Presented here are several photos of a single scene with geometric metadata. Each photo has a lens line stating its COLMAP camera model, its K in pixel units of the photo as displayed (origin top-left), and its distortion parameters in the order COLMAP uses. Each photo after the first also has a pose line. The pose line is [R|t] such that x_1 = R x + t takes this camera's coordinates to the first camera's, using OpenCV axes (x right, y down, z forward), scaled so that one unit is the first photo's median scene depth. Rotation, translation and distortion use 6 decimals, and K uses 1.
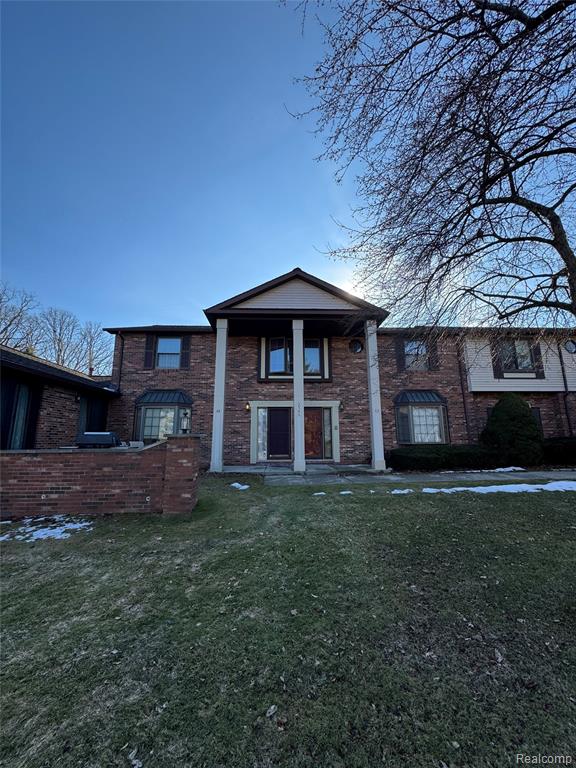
lens RADIAL K [[307.6, 0, 289.3], [0, 307.6, 383.3], [0, 0, 1]] dist [-0.012864, 0.000846]
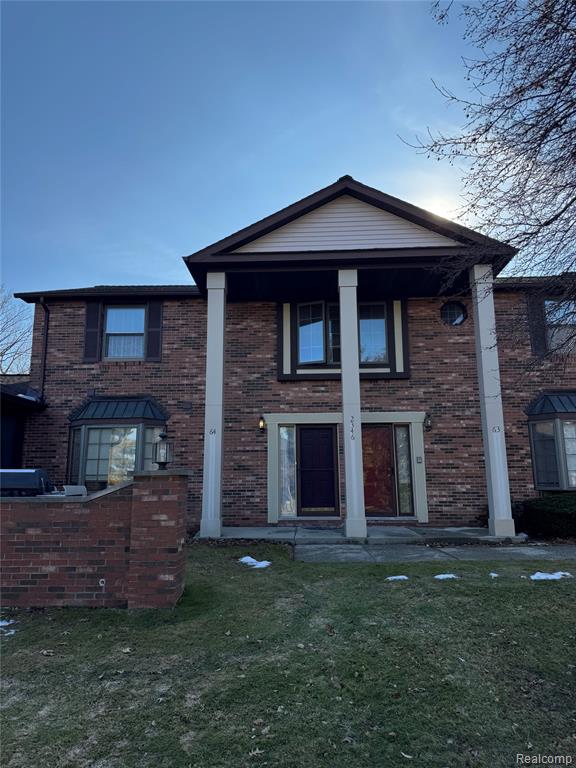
lens RADIAL K [[542.9, 0, 282.6], [0, 542.9, 382.4], [0, 0, 1]] dist [0.042641, -0.057841]
pose [[0.996556, -0.015976, -0.081365, -0.014975], [0.015889, 0.999872, -0.001726, 0.001565], [0.081382, 0.000427, 0.996683, -0.006802]]
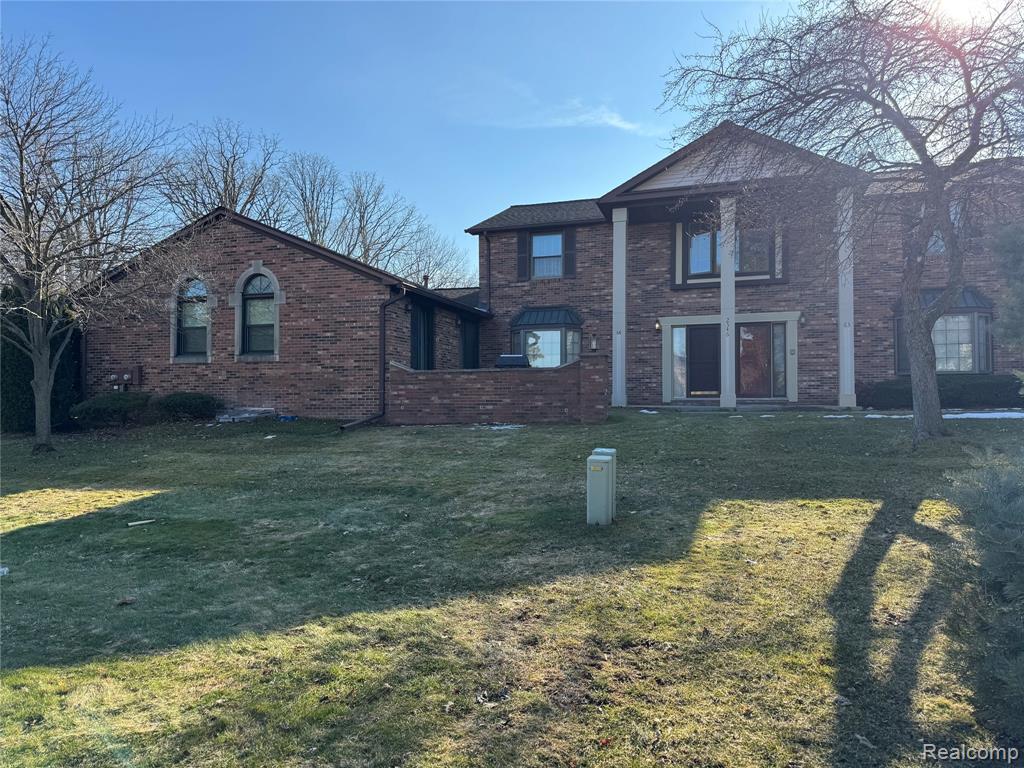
lens RADIAL K [[717.5, 0, 512.9], [0, 717.5, 389.0], [0, 0, 1]] dist [0.108602, -0.002976]
pose [[0.941726, -0.001030, -0.336378, 0.136312], [0.056011, 0.986515, 0.153789, -0.066423], [0.331684, -0.163668, 0.929085, -0.839707]]
